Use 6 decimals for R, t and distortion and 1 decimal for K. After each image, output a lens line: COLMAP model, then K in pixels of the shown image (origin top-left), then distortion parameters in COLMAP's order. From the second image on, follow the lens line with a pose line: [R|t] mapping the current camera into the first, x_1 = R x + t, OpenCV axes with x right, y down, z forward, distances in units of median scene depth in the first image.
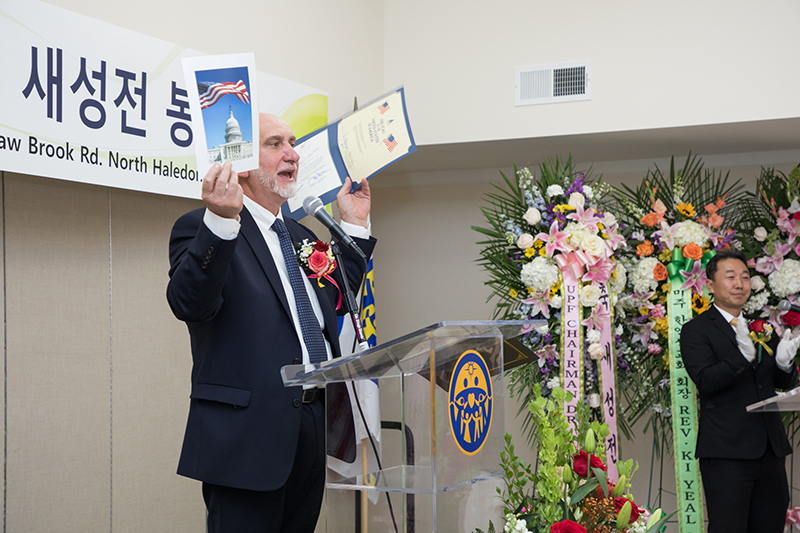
lens RADIAL K [[1369.2, 0, 395.1], [0, 1369.2, 264.0], [0, 0, 1]] dist [0.274557, 0.000000]
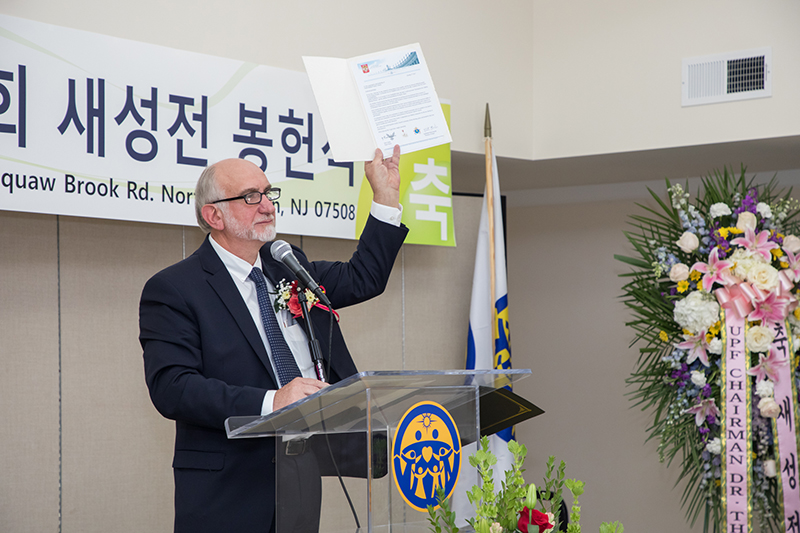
lens RADIAL K [[1891.5, 0, 390.7], [0, 1891.5, 262.9], [0, 0, 1]] dist [0.511970, 0.000000]
pose [[0.976366, -0.014909, -0.215607, 0.208816], [0.012100, 0.999824, -0.014345, -0.009685], [0.215783, 0.011397, 0.976375, -0.193919]]
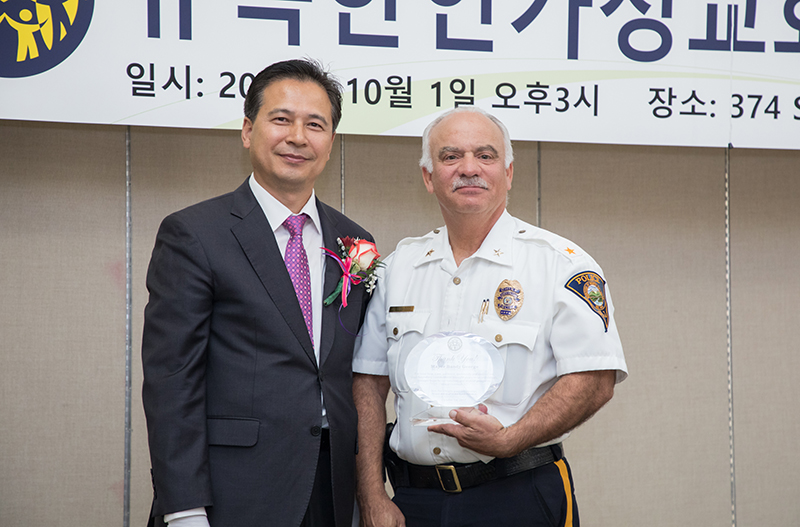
lens RADIAL K [[2082.7, 0, 364.9], [0, 2082.7, 292.2], [0, 0, 1]] dist [0.511070, 0.000000]
pose [[0.701198, -0.015053, -0.712808, 0.315780], [0.024258, 0.999702, 0.002751, 0.000193], [0.712554, -0.019220, 0.701354, 0.000389]]
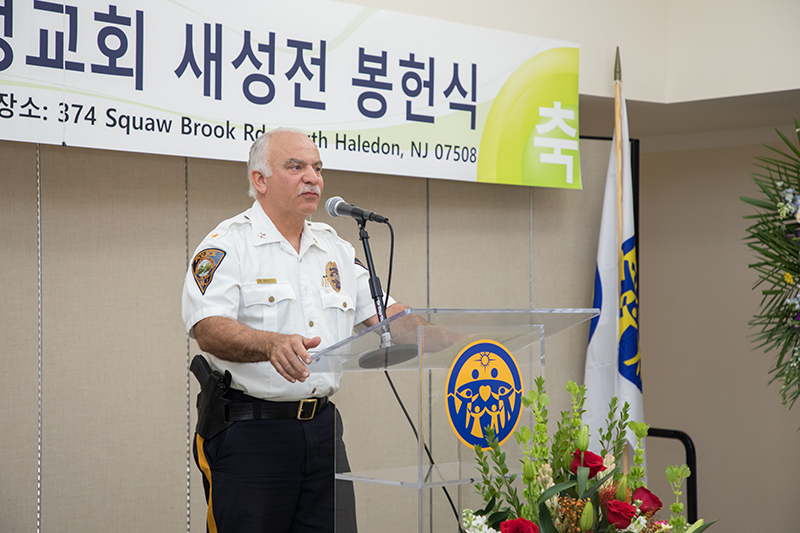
lens RADIAL K [[1741.9, 0, 394.1], [0, 1741.9, 263.8], [0, 0, 1]] dist [0.418465, 0.000000]
pose [[0.942679, -0.001269, -0.333697, 0.261594], [0.006341, 0.999880, 0.014113, -0.004500], [0.333639, -0.015420, 0.942575, -0.099059]]
